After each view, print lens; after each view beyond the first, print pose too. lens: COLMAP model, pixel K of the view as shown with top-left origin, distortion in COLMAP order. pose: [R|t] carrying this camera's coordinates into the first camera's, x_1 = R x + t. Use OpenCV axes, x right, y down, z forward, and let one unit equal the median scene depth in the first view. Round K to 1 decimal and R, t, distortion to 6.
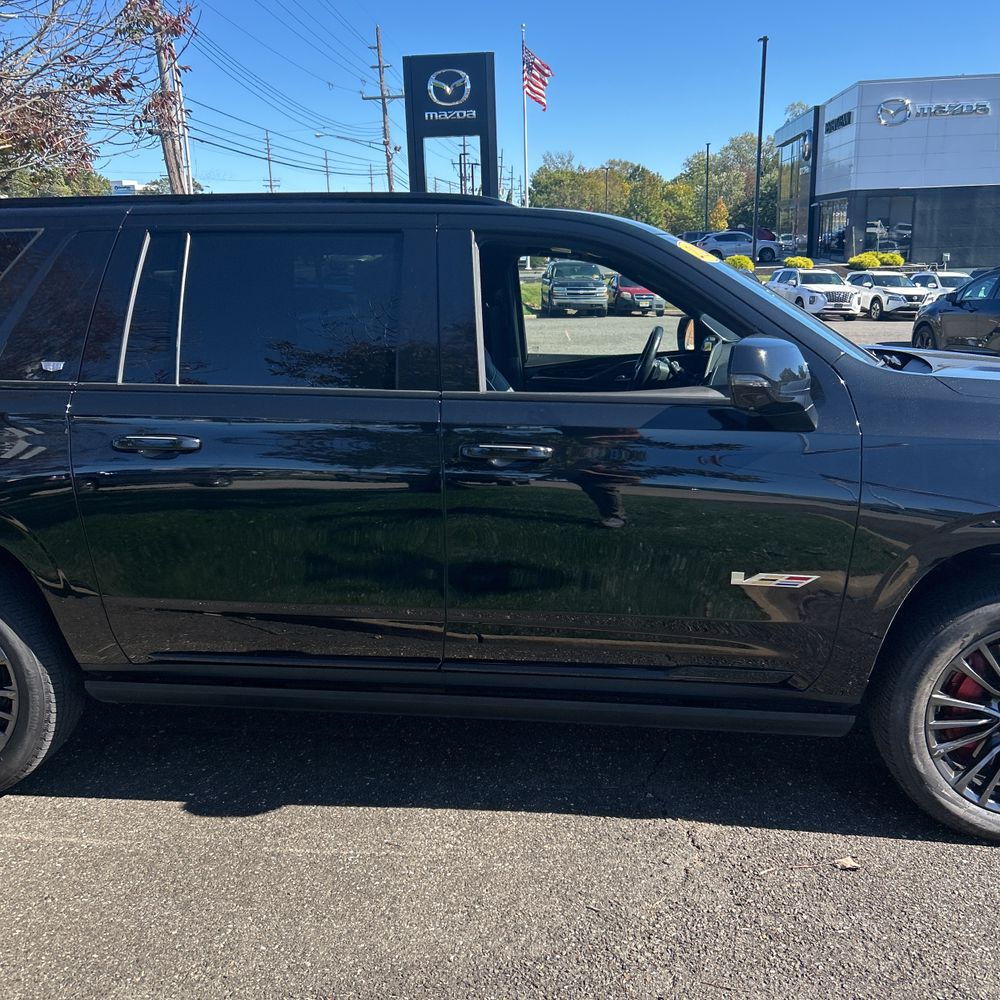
lens RADIAL K [[1019.5, 0, 512.4], [0, 1019.5, 524.2], [0, 0, 1]] dist [0.085141, -0.173774]
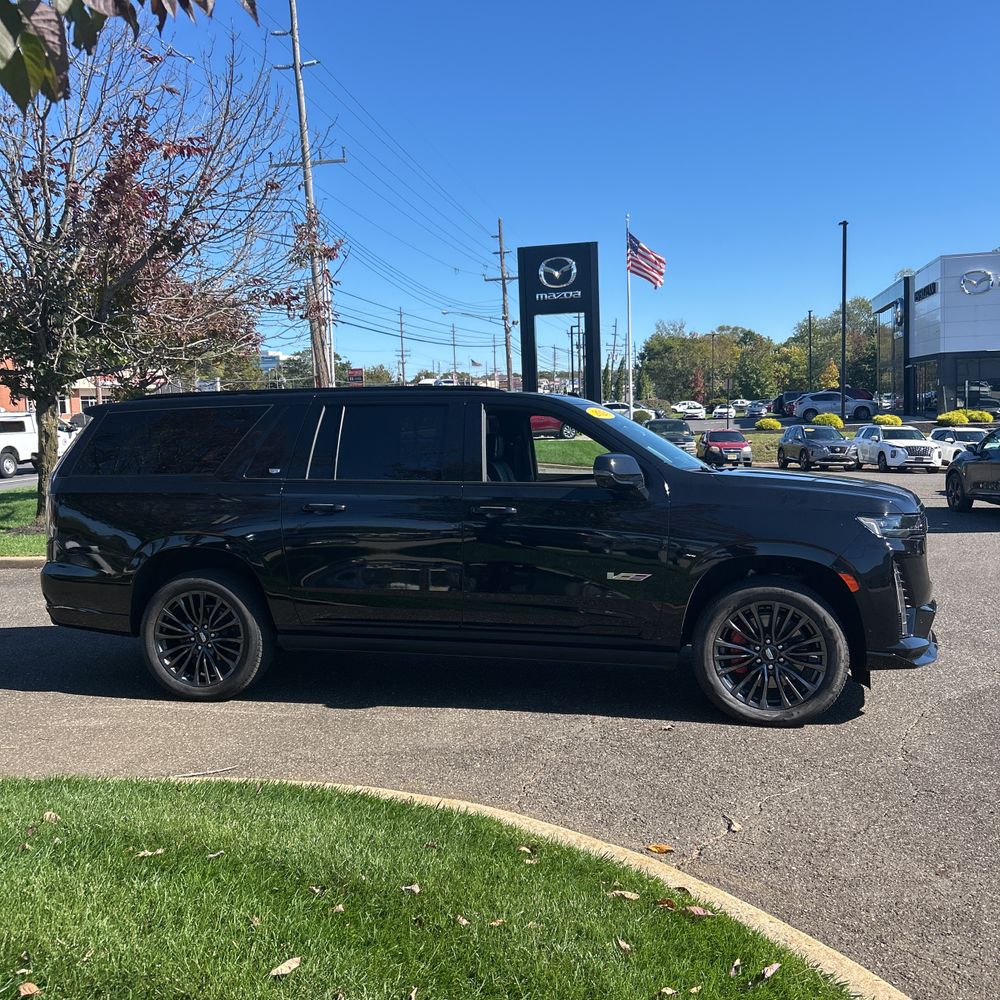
lens RADIAL K [[1021.8, 0, 491.6], [0, 1021.8, 496.4], [0, 0, 1]] dist [0.076111, -0.141944]
pose [[0.991042, 0.003323, -0.133512, 0.021613], [-0.026853, 0.984233, -0.174828, 0.021171], [0.130826, 0.176847, 0.975505, -0.080108]]
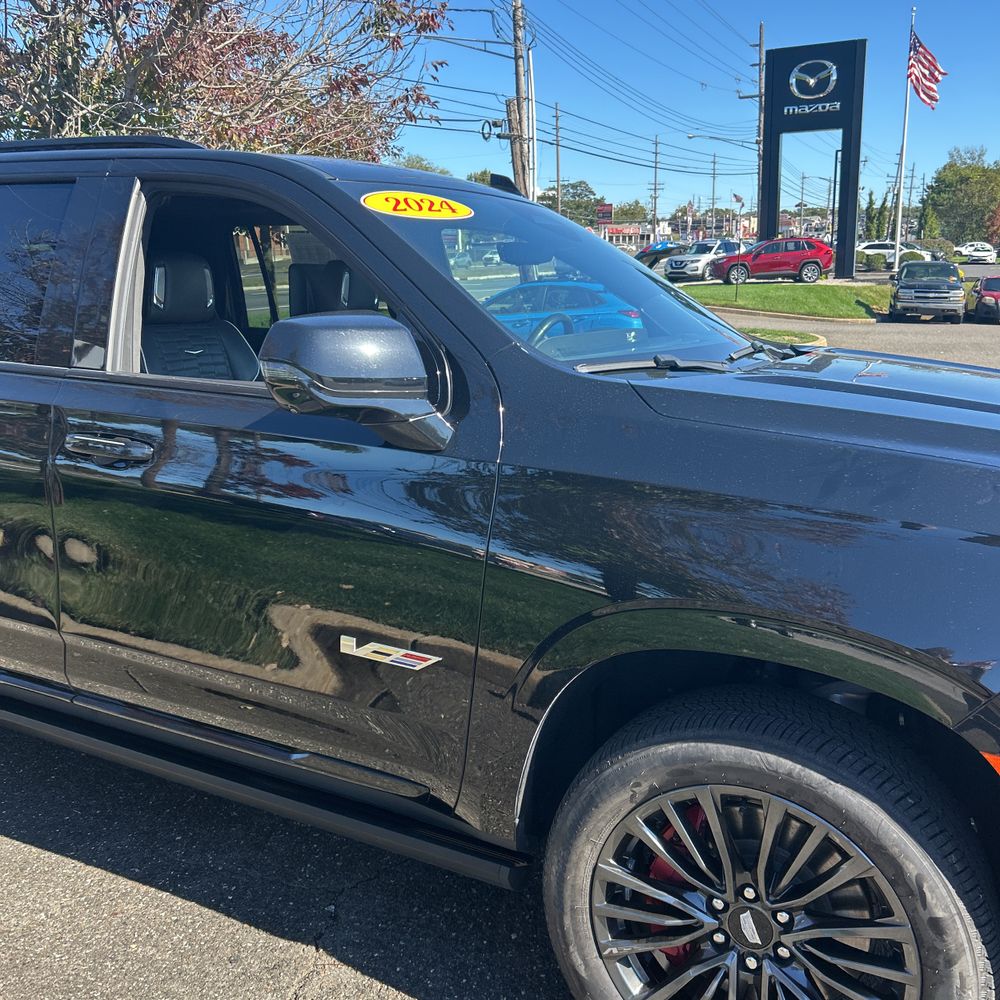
lens RADIAL K [[1021.8, 0, 491.6], [0, 1021.8, 496.4], [0, 0, 1]] dist [0.076111, -0.141944]
pose [[0.928976, 0.093670, -0.358093, 0.048037], [-0.103508, 0.994593, -0.008359, -0.004829], [0.355374, 0.044831, 0.933649, 0.029755]]
